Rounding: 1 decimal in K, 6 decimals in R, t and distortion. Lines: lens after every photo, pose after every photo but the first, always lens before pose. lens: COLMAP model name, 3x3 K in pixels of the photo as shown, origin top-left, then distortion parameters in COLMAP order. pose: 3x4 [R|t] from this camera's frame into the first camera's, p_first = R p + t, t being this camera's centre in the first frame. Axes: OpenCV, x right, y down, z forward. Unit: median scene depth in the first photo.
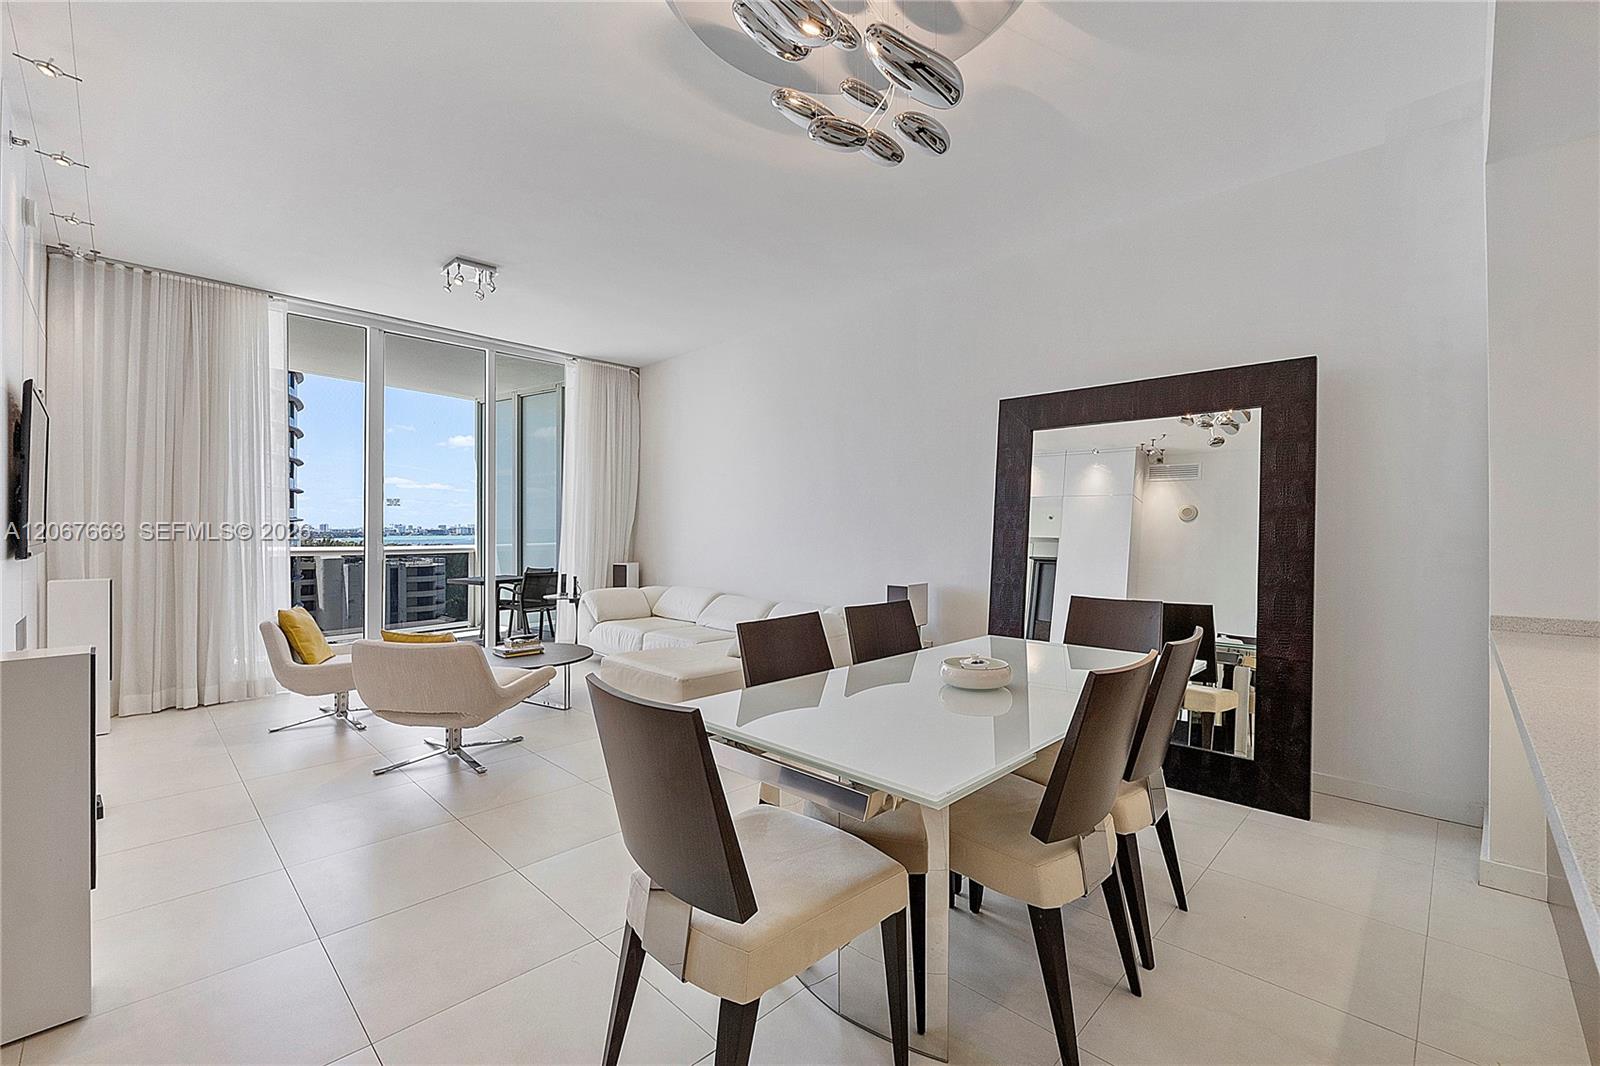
lens RADIAL K [[679.6, 0, 797.4], [0, 679.6, 528.0], [0, 0, 1]] dist [-0.002183, -0.000447]
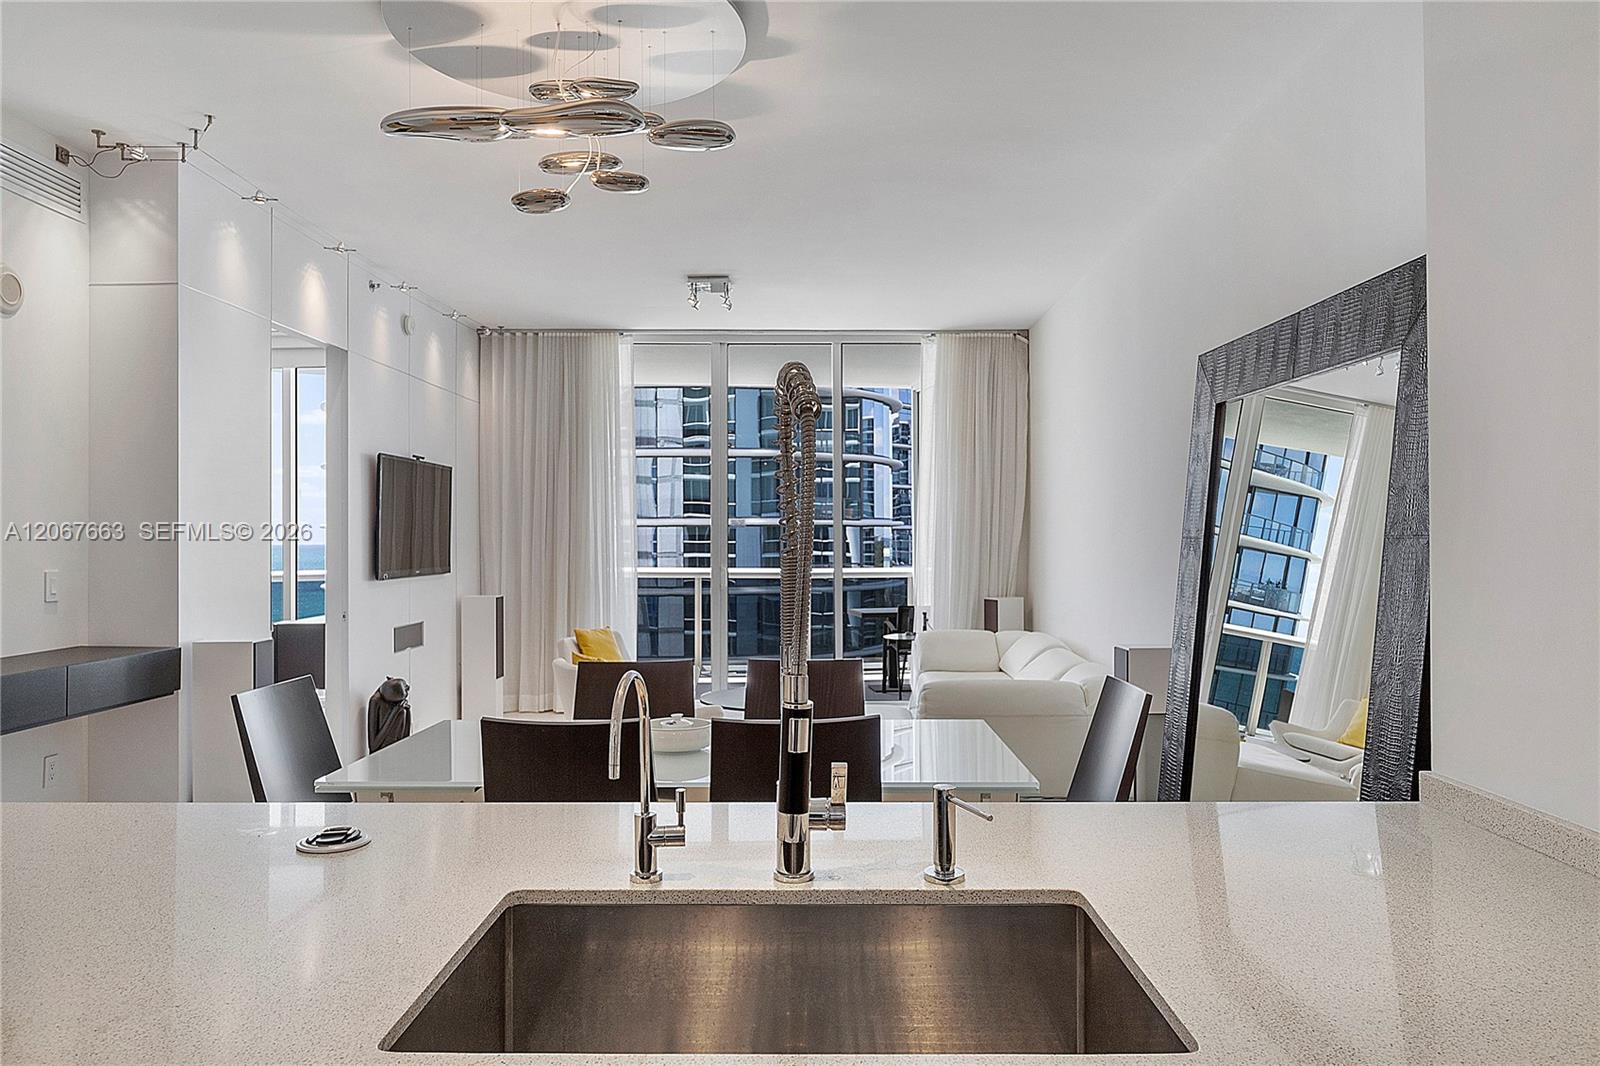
lens RADIAL K [[1050.8, 0, 801.1], [0, 1050.8, 525.7], [0, 0, 1]] dist [-0.009194, 0.000401]
pose [[0.697684, -0.013320, -0.716281, 0.643612], [0.006881, 0.999906, -0.011892, -0.022544], [0.716372, 0.003368, 0.697710, 0.066789]]
